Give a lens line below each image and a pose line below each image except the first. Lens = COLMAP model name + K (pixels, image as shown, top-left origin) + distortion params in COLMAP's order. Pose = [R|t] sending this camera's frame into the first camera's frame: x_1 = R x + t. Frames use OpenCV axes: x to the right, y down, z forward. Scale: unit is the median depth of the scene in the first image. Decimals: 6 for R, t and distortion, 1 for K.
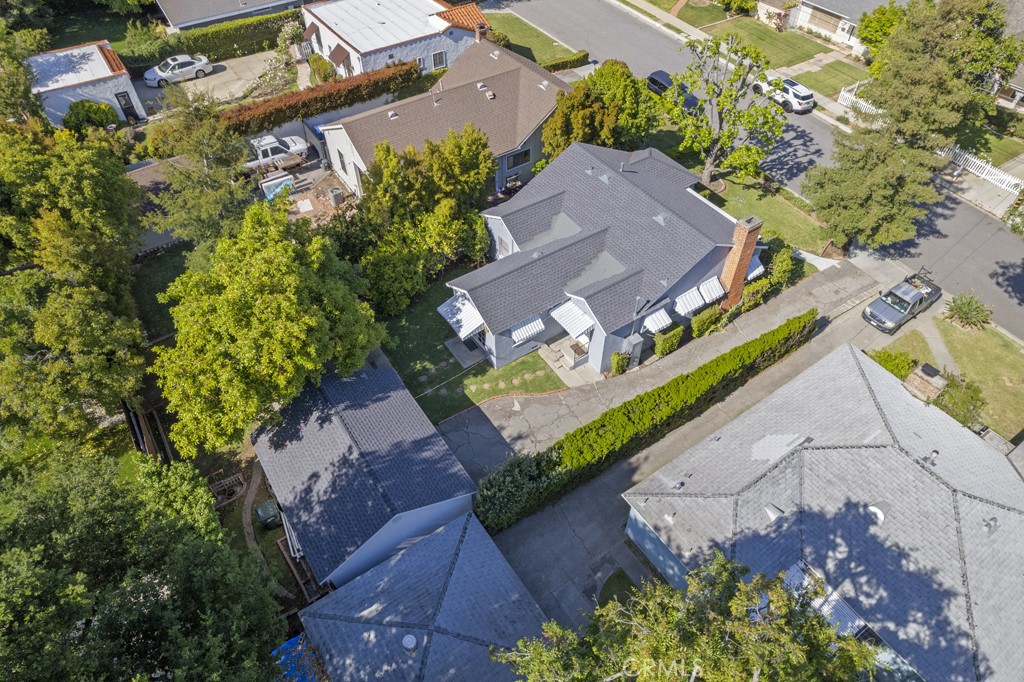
lens RADIAL K [[610.3, 0, 535.1], [0, 610.3, 300.1], [0, 0, 1]] dist [-0.069115, 0.060413]
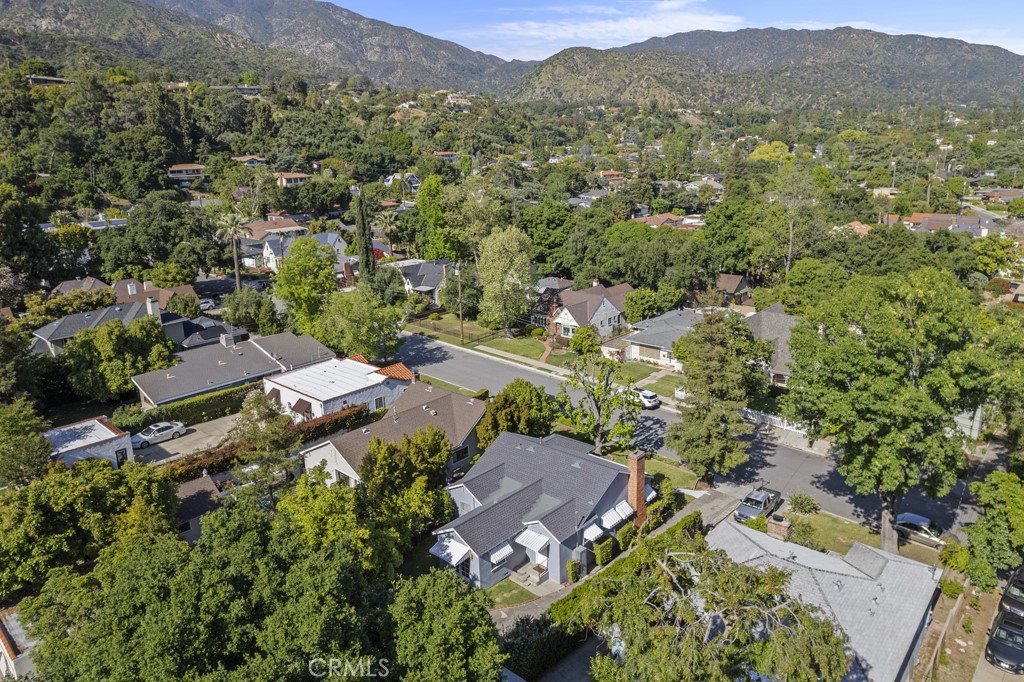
lens RADIAL K [[610.3, 0, 535.1], [0, 610.3, 300.1], [0, 0, 1]] dist [-0.069115, 0.060413]
pose [[0.969578, -0.083926, 0.229945, -0.149773], [0.199101, 0.816860, -0.541385, 0.247815], [-0.142397, 0.570698, 0.808720, -0.289645]]
